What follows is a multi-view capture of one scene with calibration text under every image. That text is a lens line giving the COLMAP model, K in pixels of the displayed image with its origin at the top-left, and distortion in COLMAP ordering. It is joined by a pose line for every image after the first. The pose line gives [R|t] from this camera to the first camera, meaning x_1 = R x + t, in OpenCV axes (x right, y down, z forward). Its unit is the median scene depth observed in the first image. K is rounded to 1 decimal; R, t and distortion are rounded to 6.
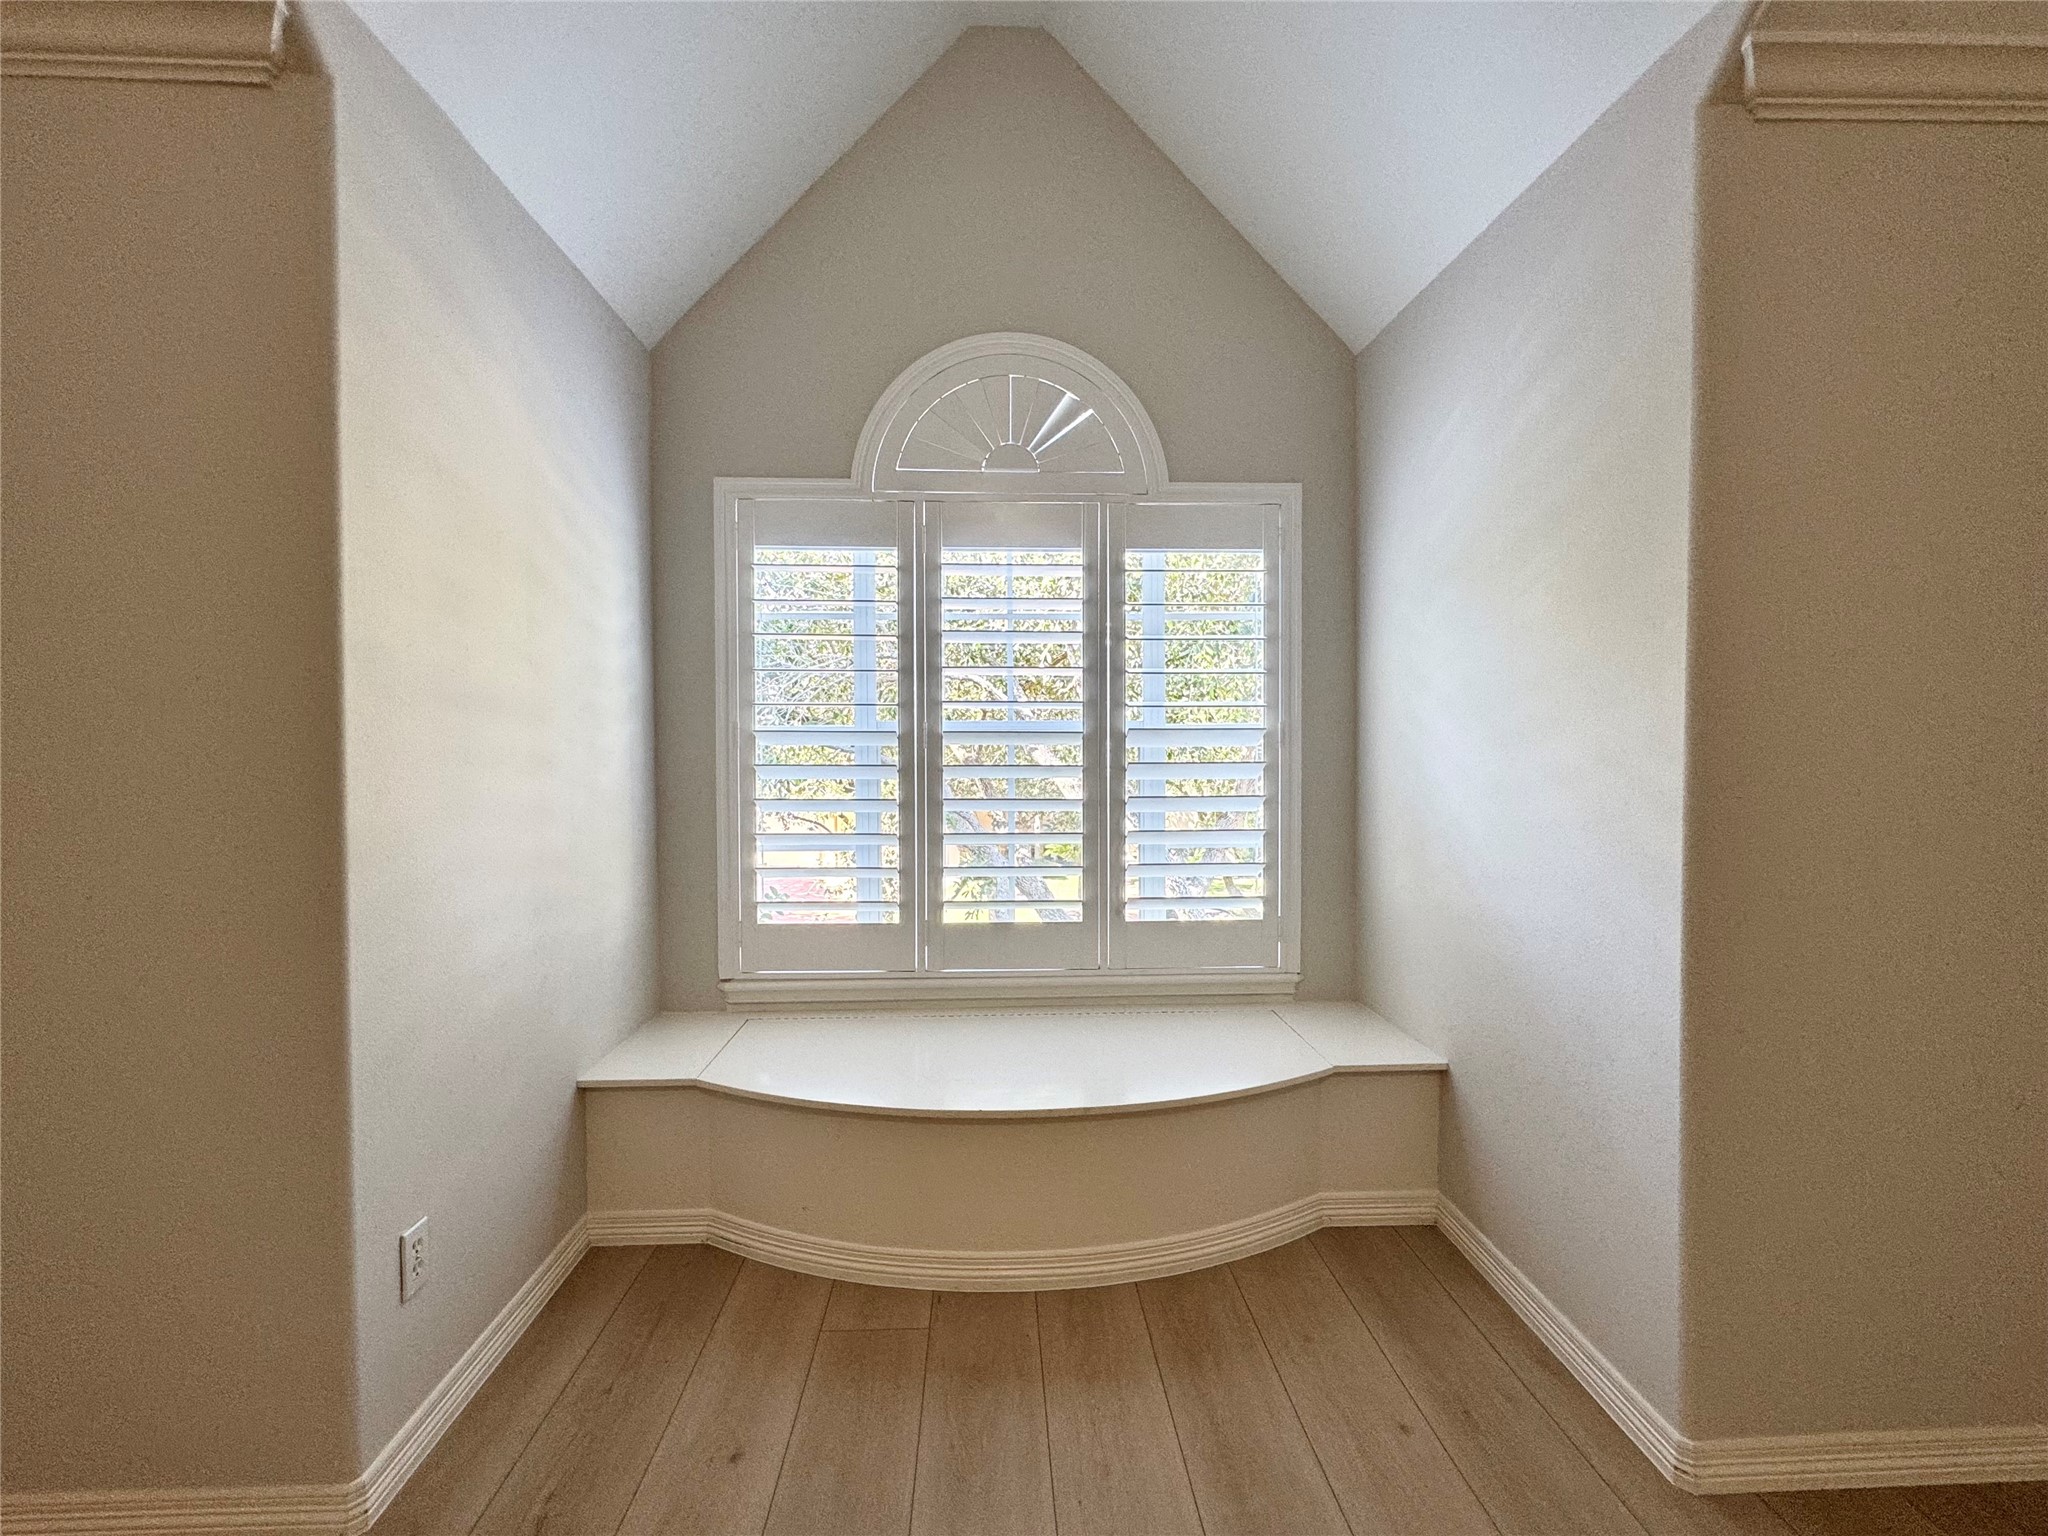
lens RADIAL K [[1005.1, 0, 1030.0], [0, 1005.1, 760.4], [0, 0, 1]] dist [-0.000184, 0.000097]
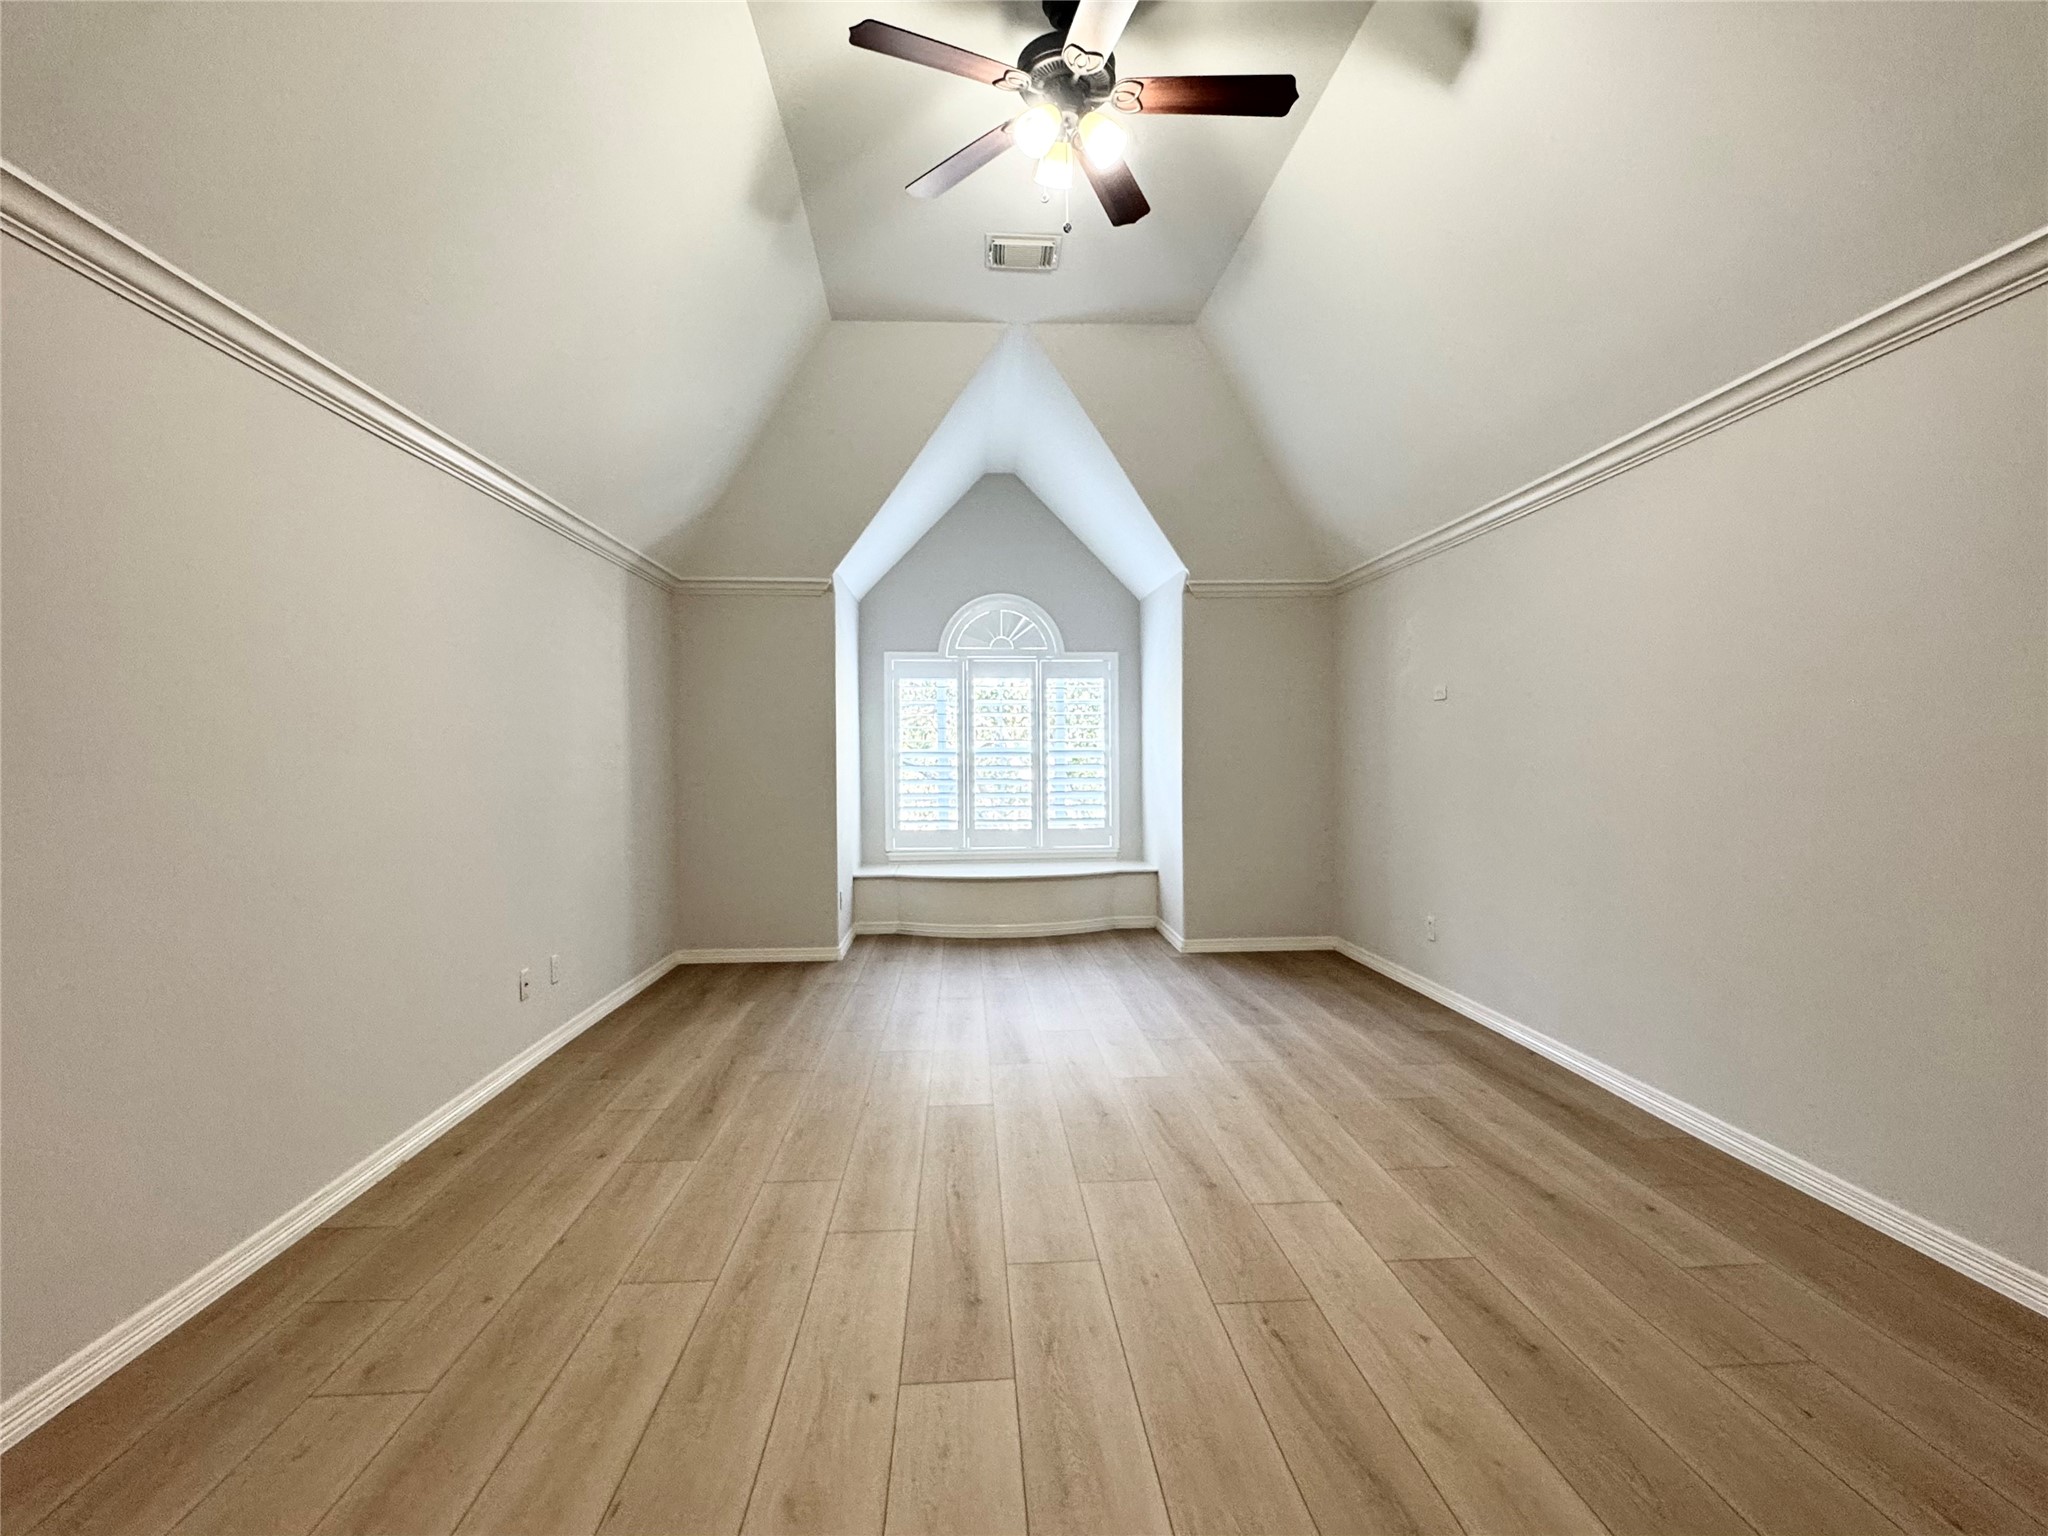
lens RADIAL K [[1005.1, 0, 1027.9], [0, 1005.1, 769.9], [0, 0, 1]] dist [-0.000184, 0.000097]
pose [[0.999763, -0.003906, 0.021402, -0.007979], [0.003955, 0.999990, -0.002221, 0.022109], [-0.021393, 0.002305, 0.999768, -1.504800]]
